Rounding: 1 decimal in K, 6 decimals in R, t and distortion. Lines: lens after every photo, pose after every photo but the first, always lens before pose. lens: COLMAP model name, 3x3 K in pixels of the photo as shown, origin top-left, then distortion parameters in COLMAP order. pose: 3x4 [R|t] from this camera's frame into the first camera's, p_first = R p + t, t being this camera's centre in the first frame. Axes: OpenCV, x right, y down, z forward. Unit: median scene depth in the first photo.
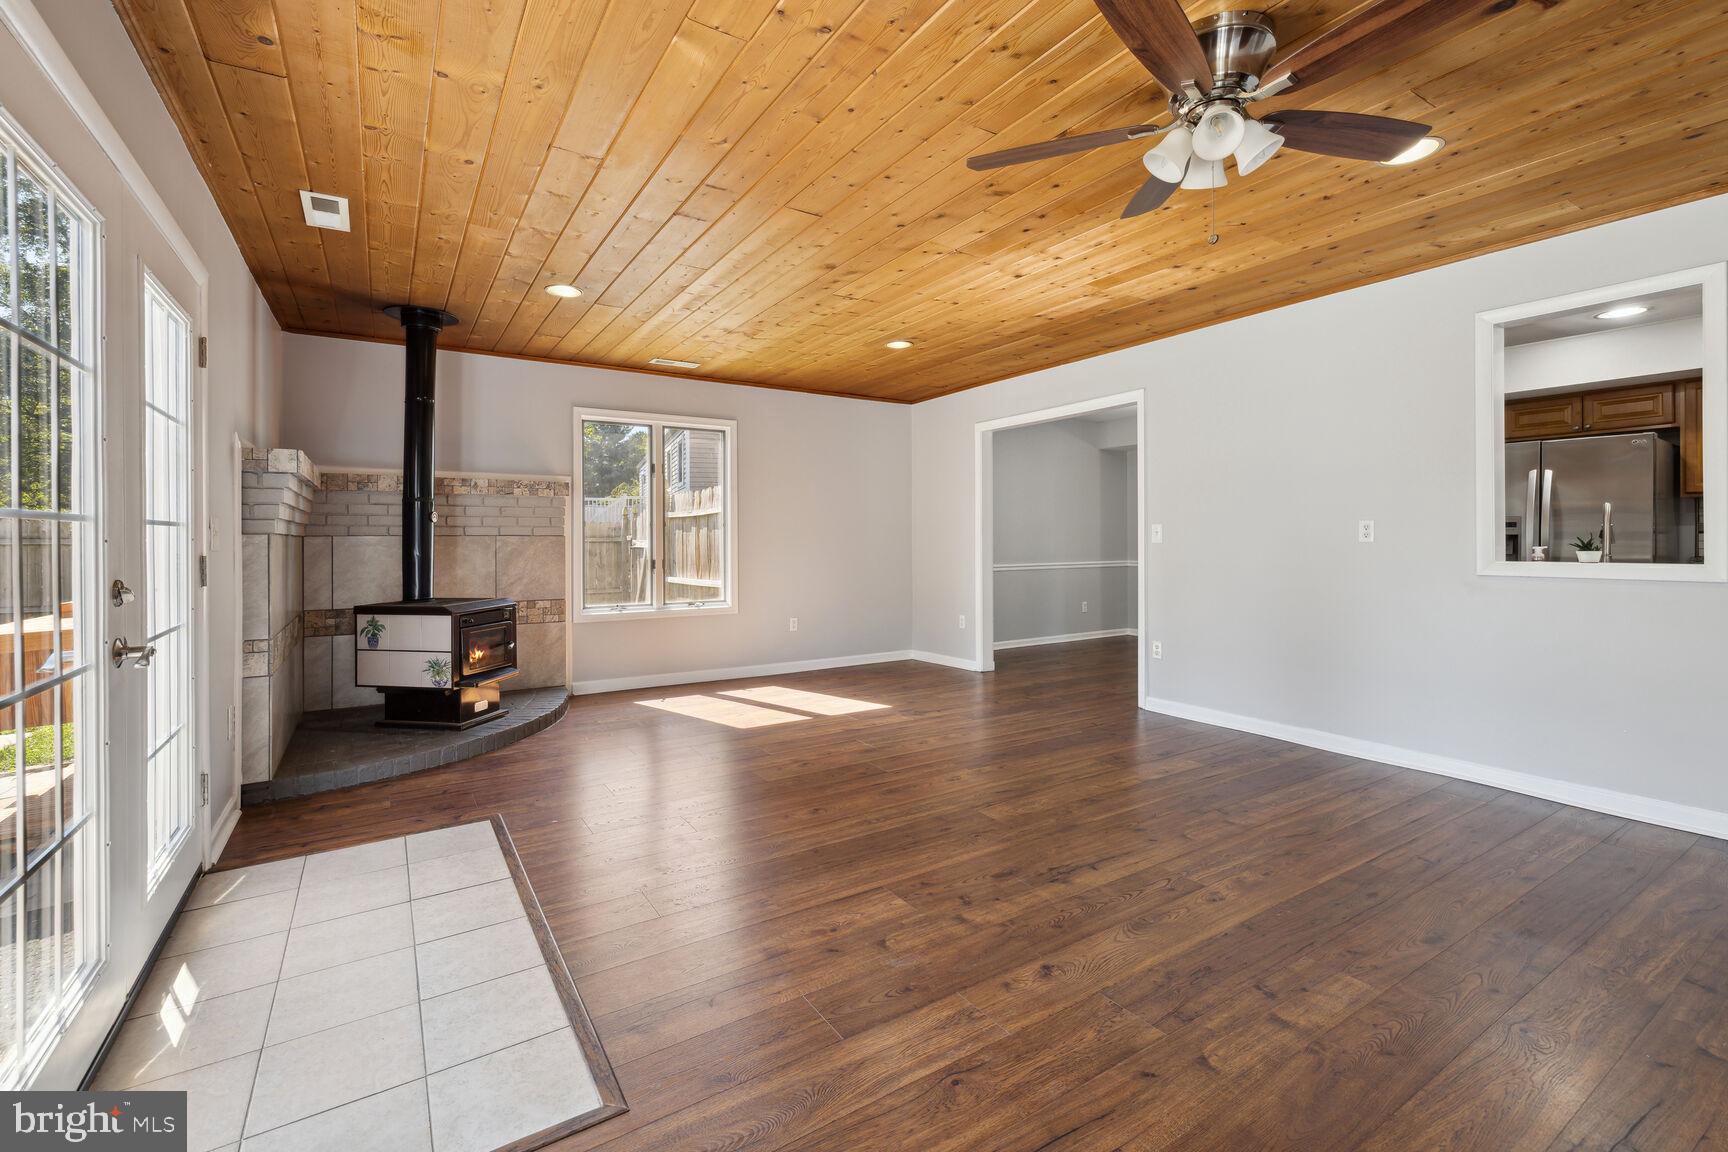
lens RADIAL K [[752.8, 0, 856.3], [0, 752.8, 541.4], [0, 0, 1]] dist [0.002482, -0.000206]
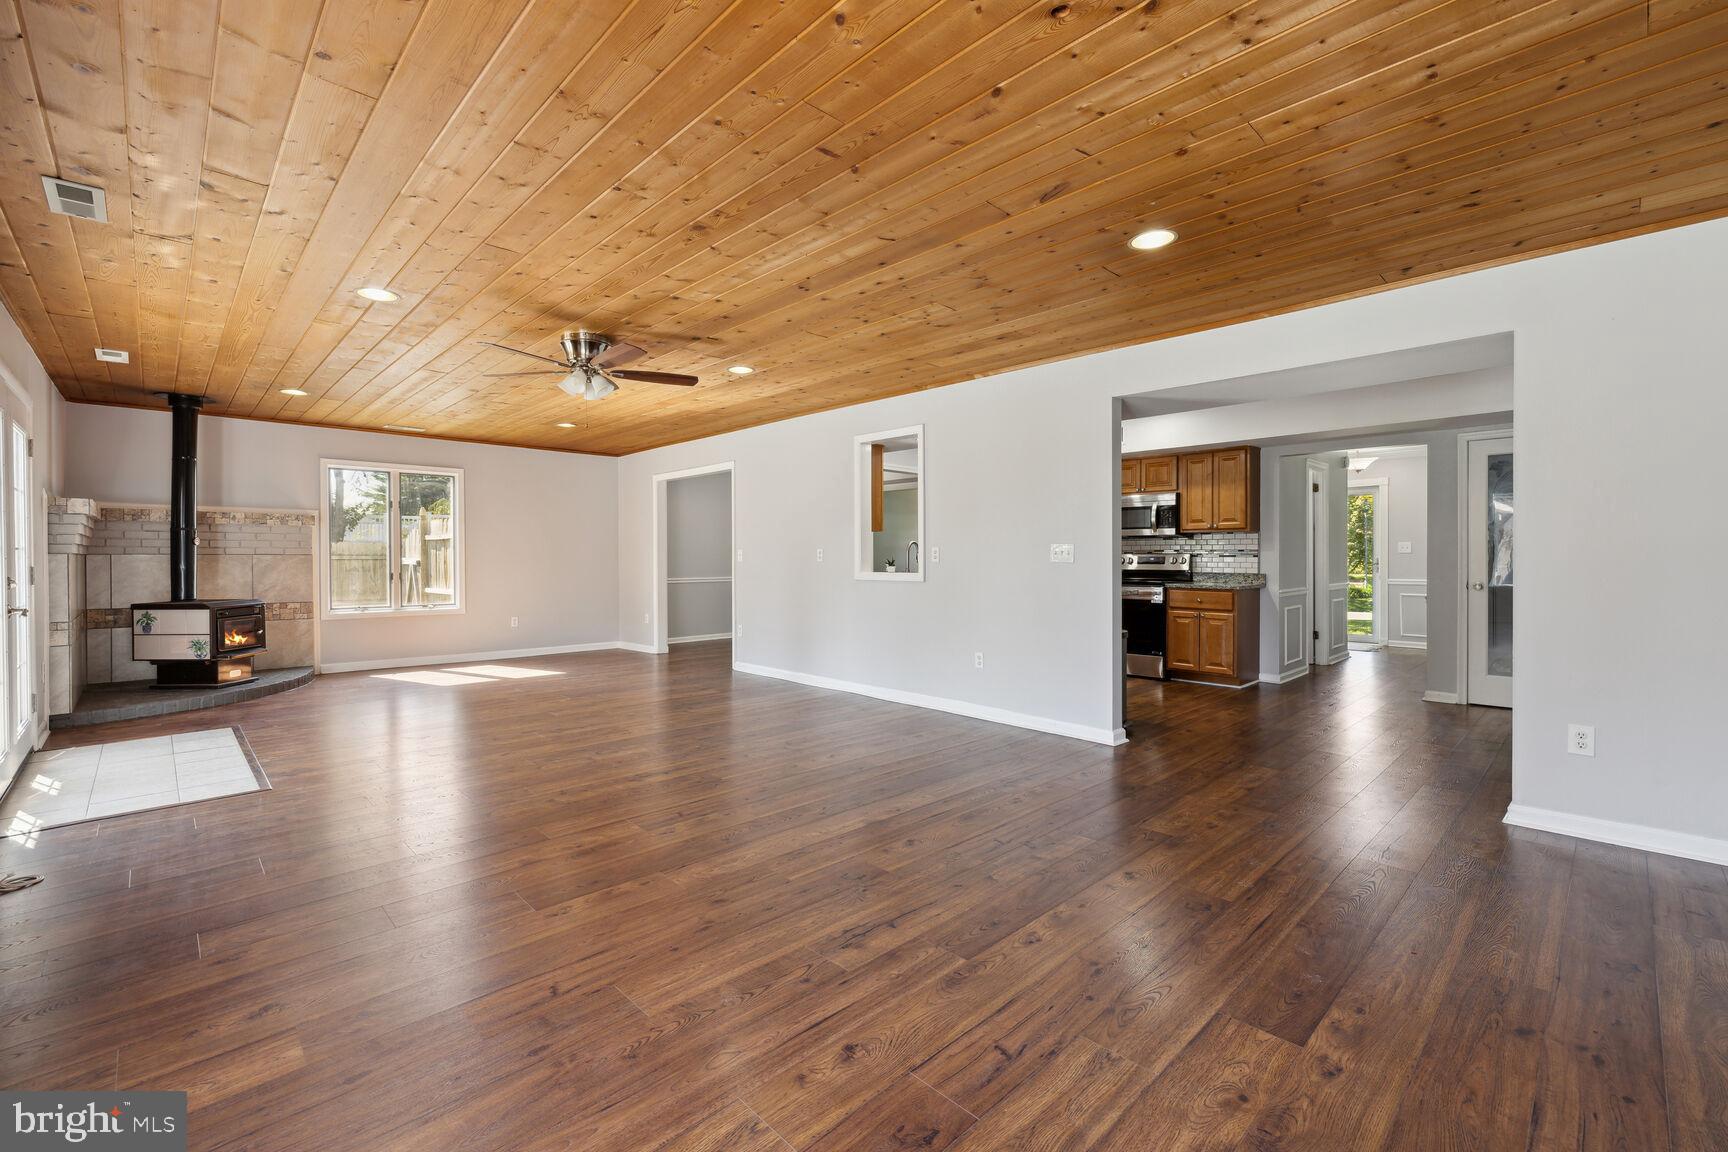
lens RADIAL K [[739.3, 0, 854.9], [0, 739.3, 568.2], [0, 0, 1]] dist [0.001844, 0.000514]
pose [[0.980648, 0.001386, 0.195773, 0.358851], [-0.003592, 0.999934, 0.010913, -0.001608], [-0.195745, -0.011406, 0.980588, -0.572975]]
